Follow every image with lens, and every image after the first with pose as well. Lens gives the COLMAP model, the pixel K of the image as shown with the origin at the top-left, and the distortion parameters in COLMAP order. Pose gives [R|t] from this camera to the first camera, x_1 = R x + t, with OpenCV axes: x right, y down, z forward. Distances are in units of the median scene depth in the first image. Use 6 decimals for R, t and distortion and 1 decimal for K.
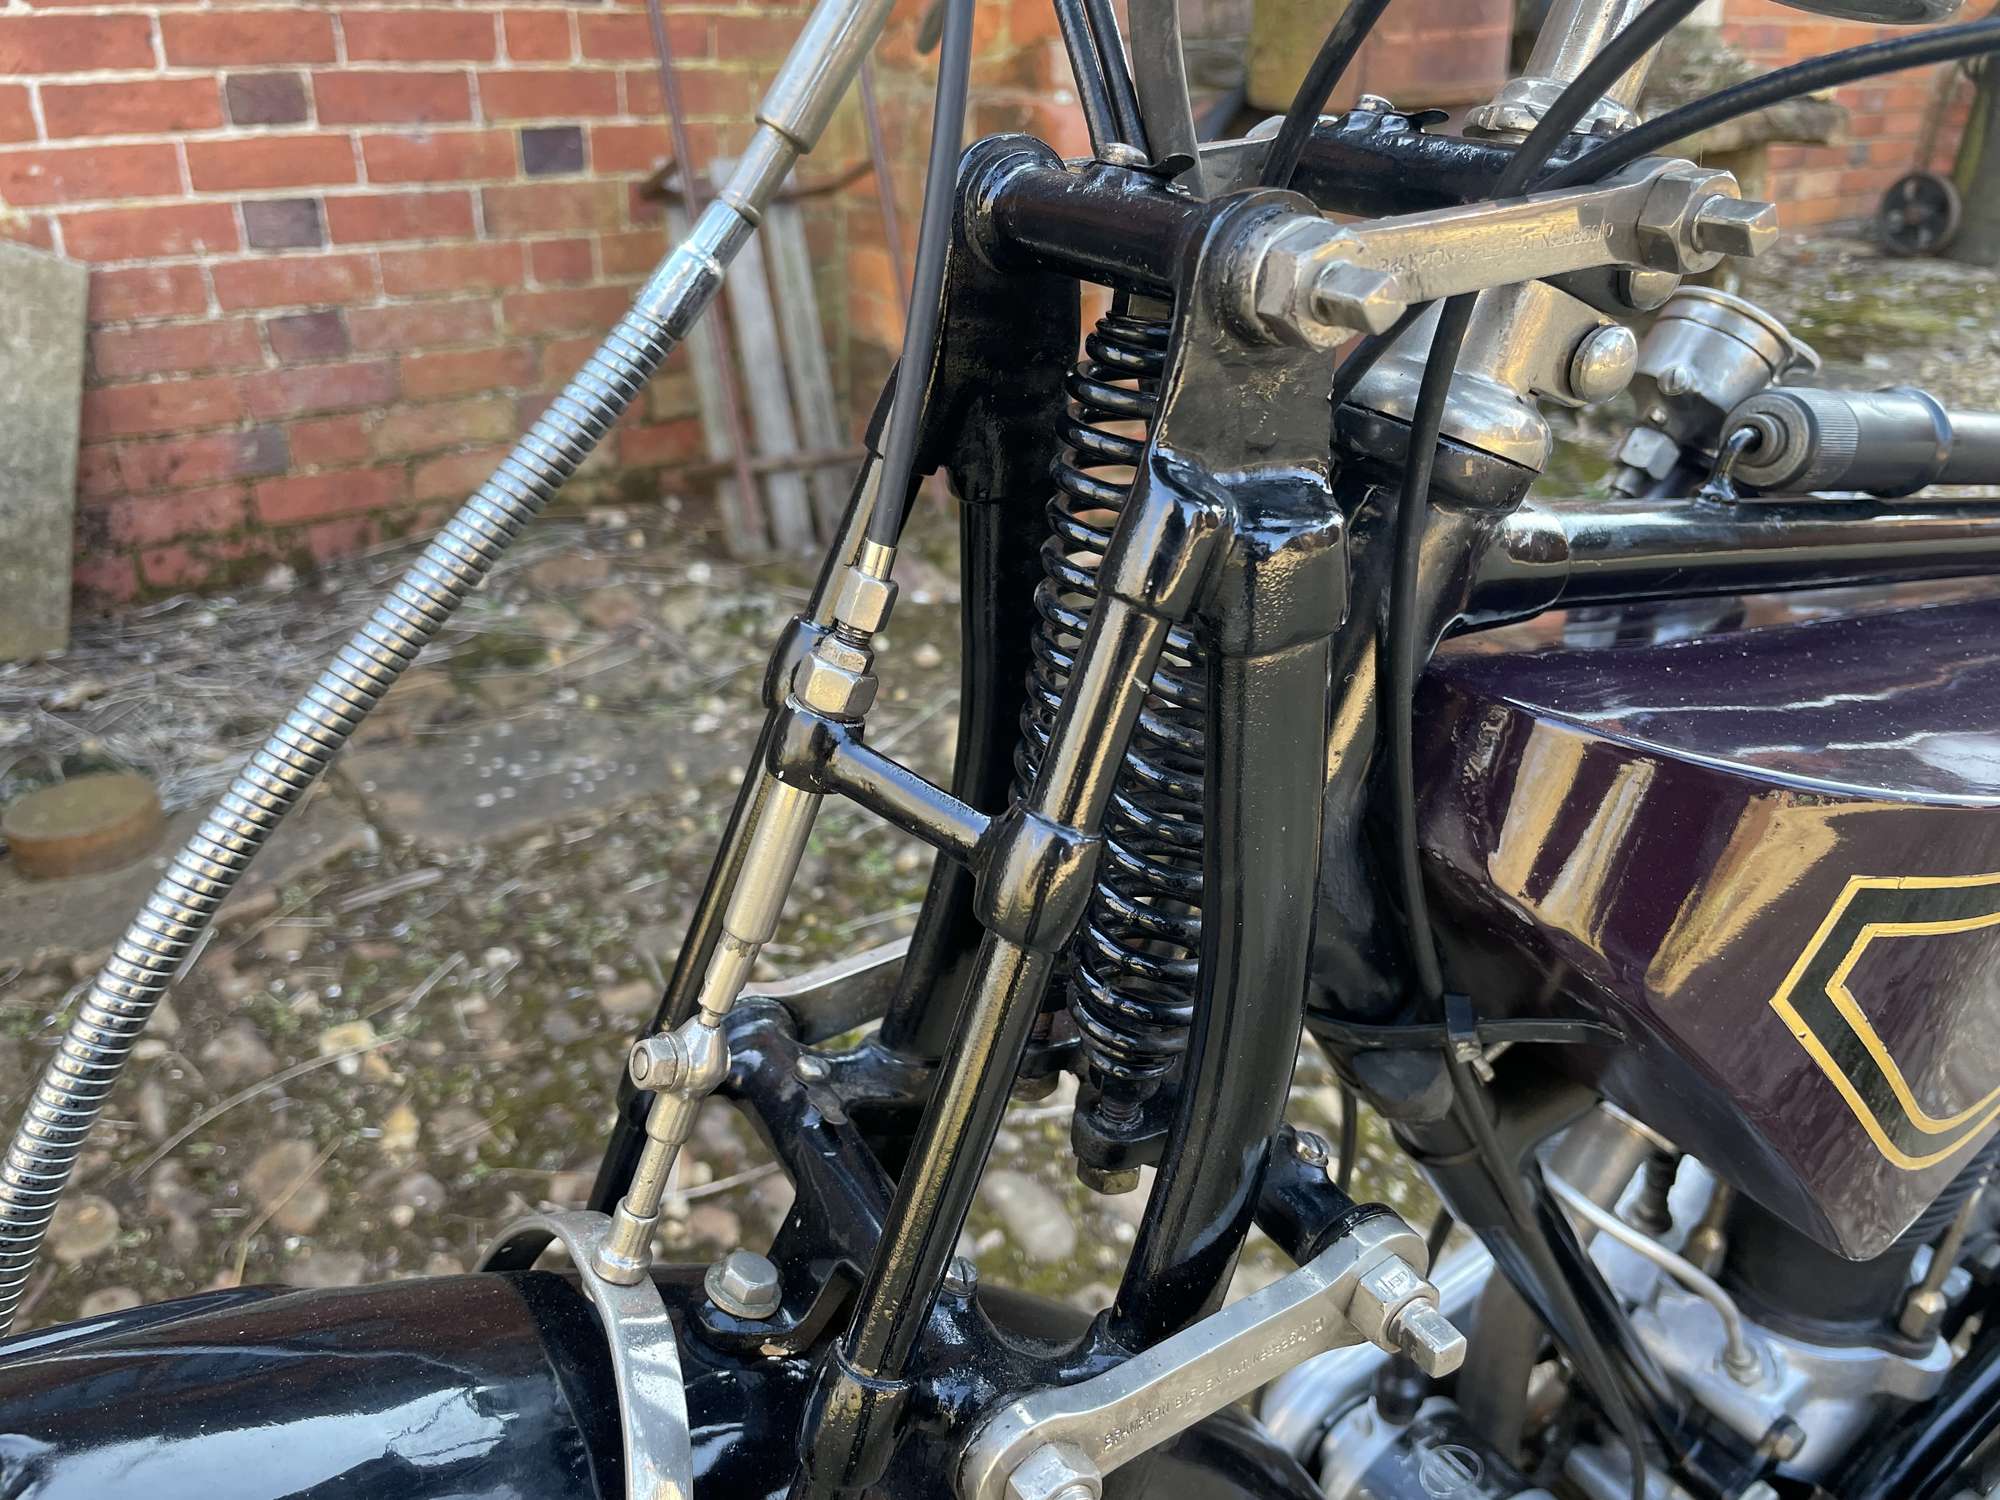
lens RADIAL K [[1542.6, 0, 995.6], [0, 1542.6, 749.9], [0, 0, 1]] dist [0.077597, -0.125654]
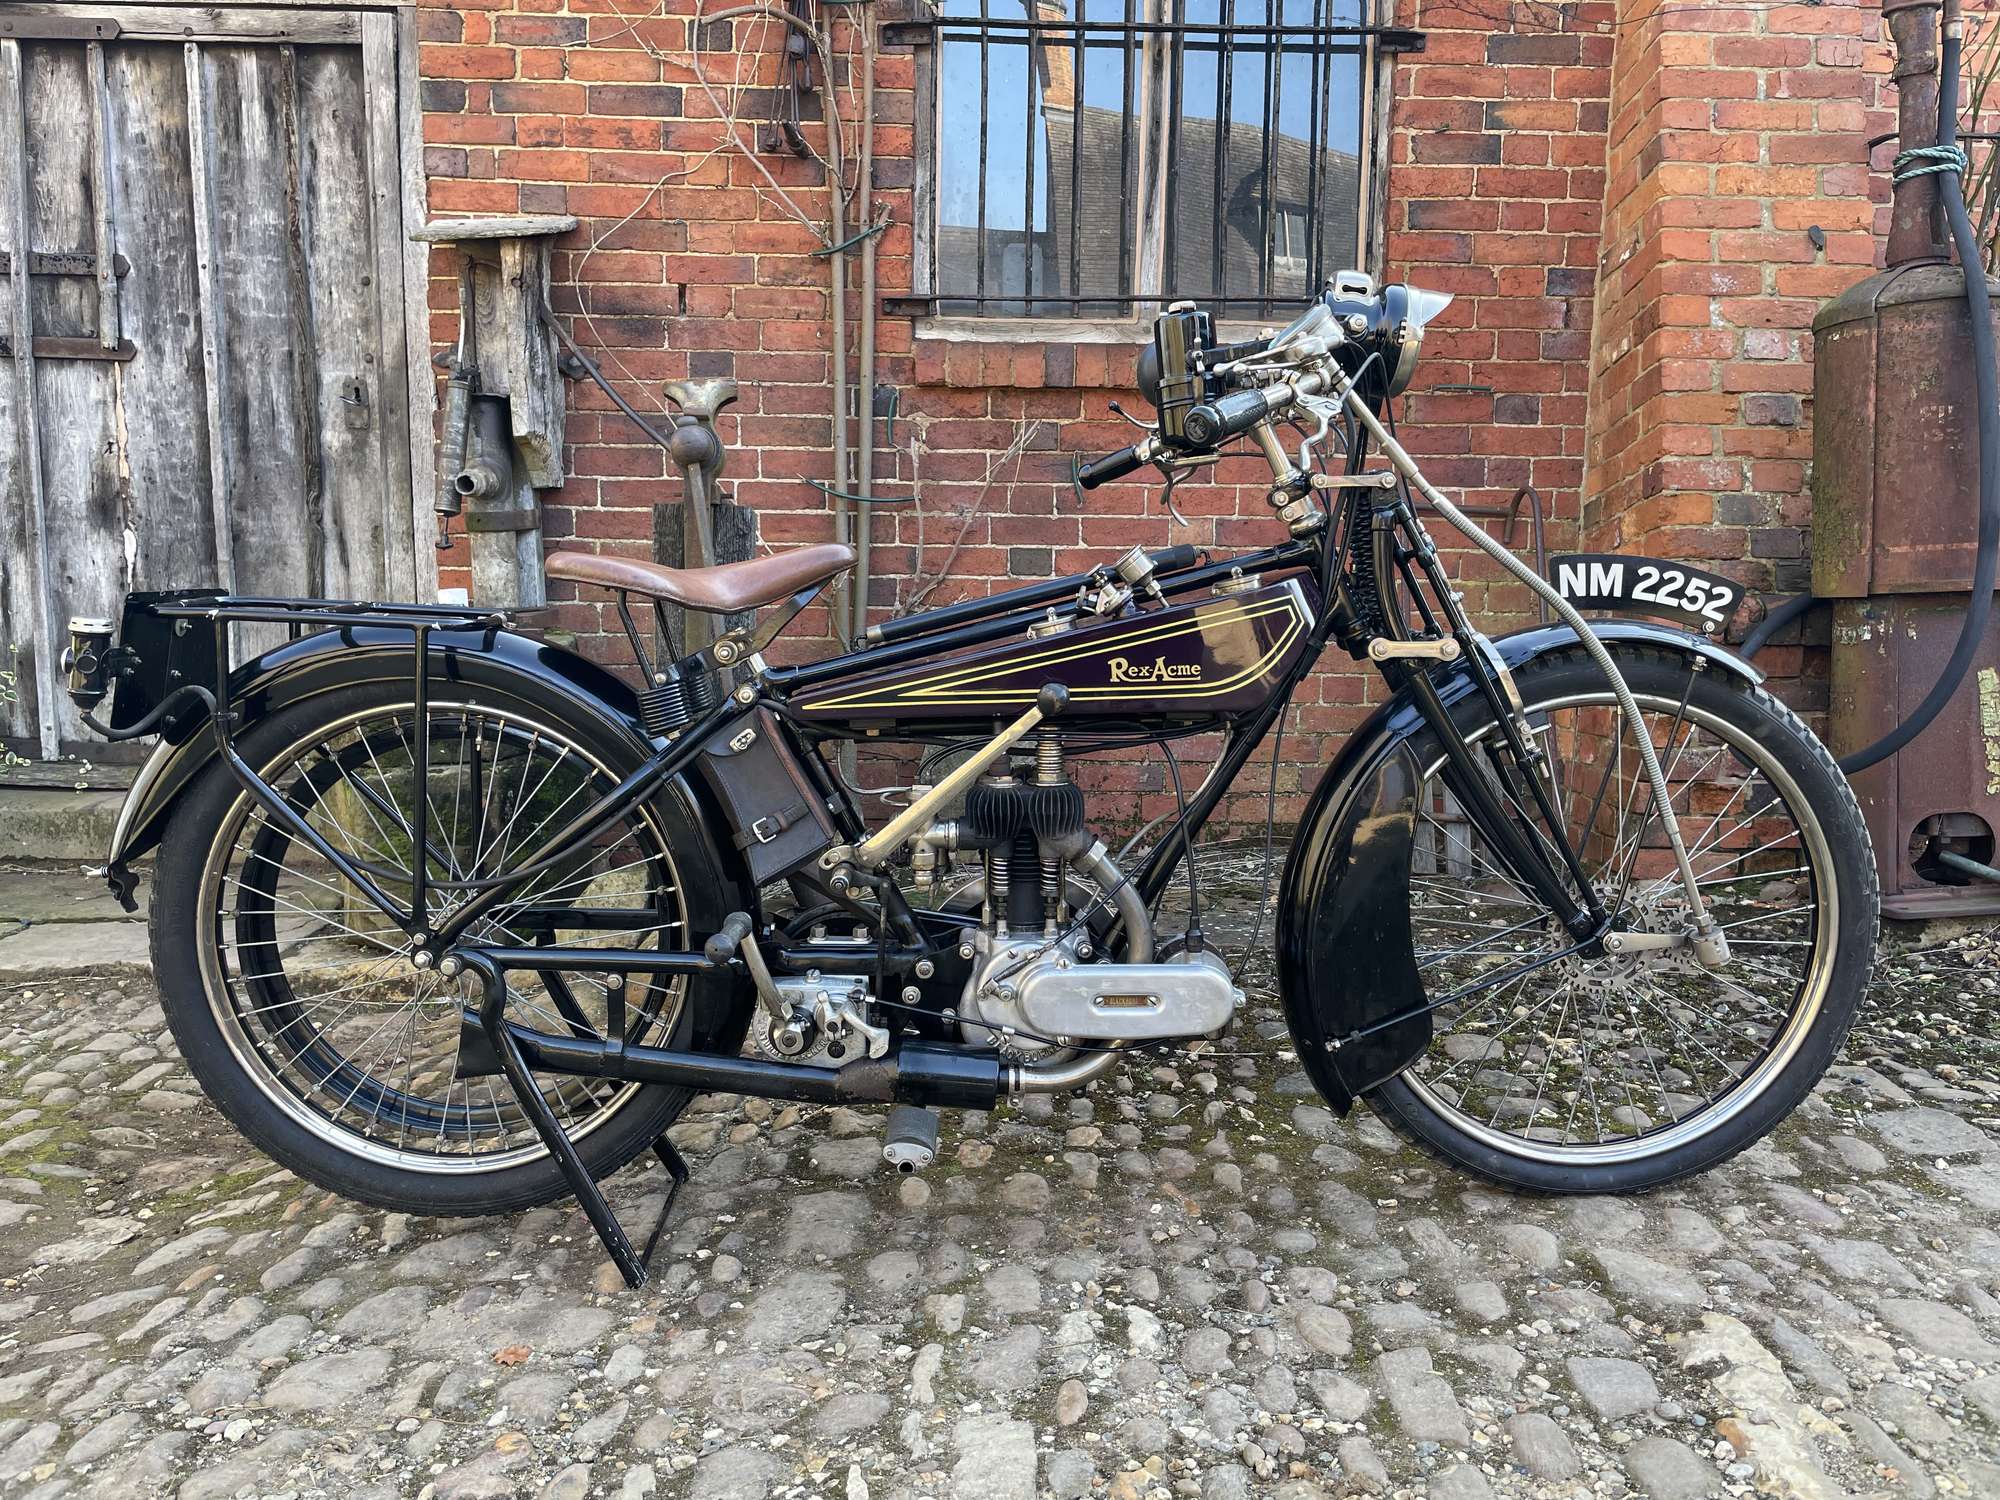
lens RADIAL K [[1515.6, 0, 1004.5], [0, 1515.6, 730.5], [0, 0, 1]] dist [0.089574, -0.121653]
pose [[0.815094, 0.049683, -0.577194, 0.403550], [-0.254332, 0.925859, -0.279464, 0.296669], [0.520516, 0.374588, 0.767299, -0.444722]]
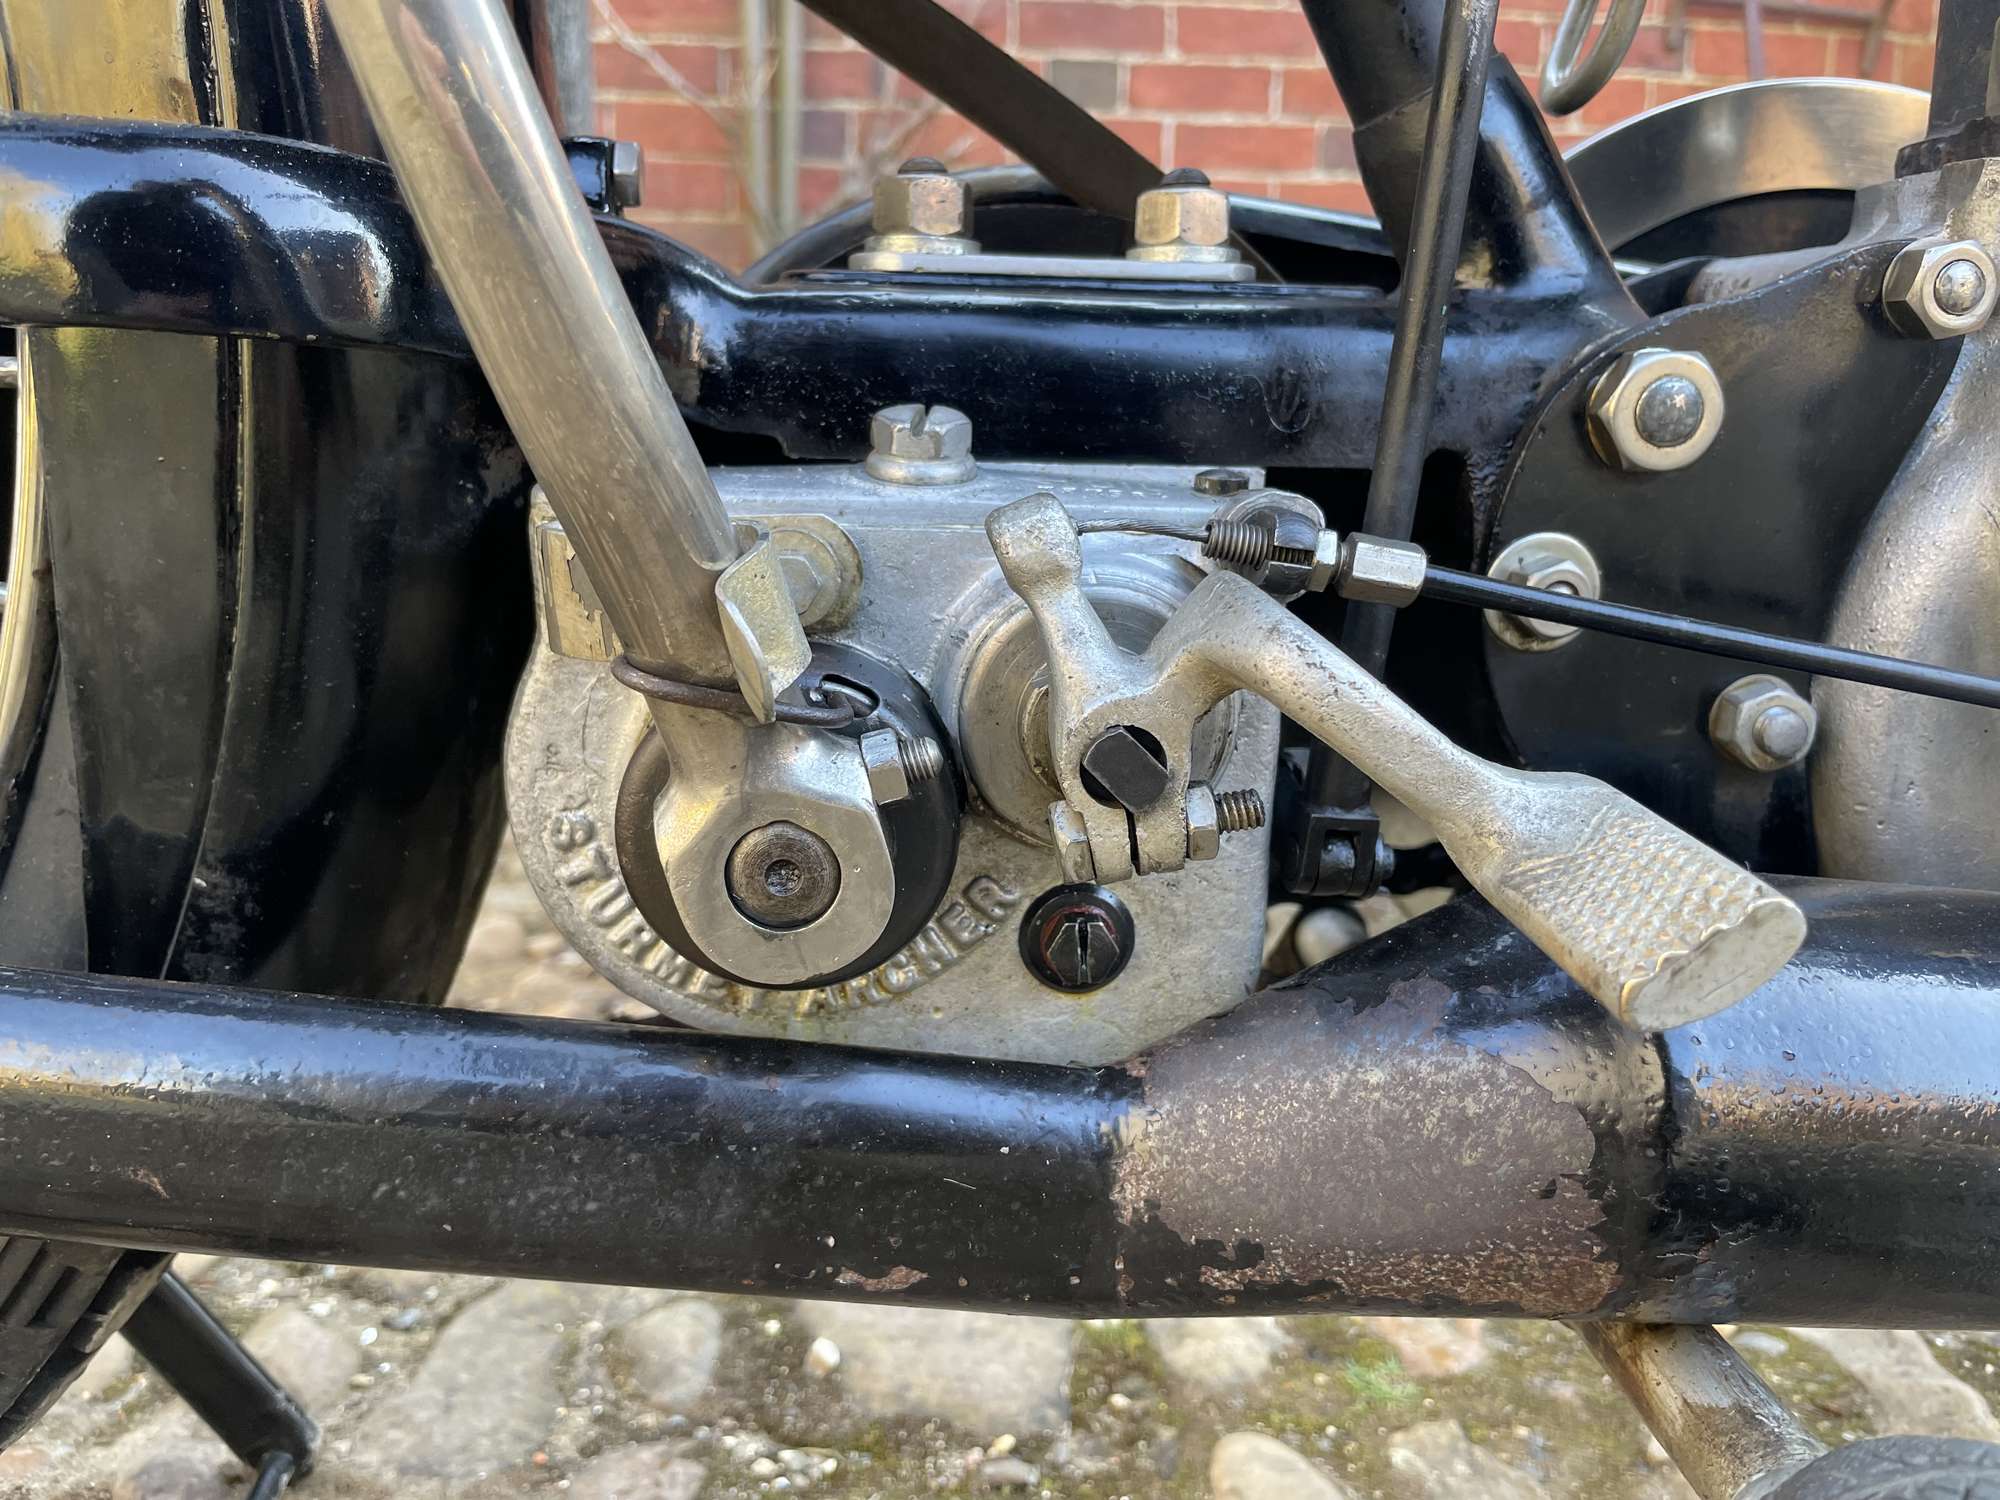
lens RADIAL K [[1538.2, 0, 977.6], [0, 1538.2, 750.6], [0, 0, 1]] dist [0.081112, -0.128584]
pose [[0.847723, 0.103212, -0.520300, -0.082403], [-0.237274, 0.951066, -0.197927, 0.261512], [0.474411, 0.291241, 0.830730, 0.093972]]
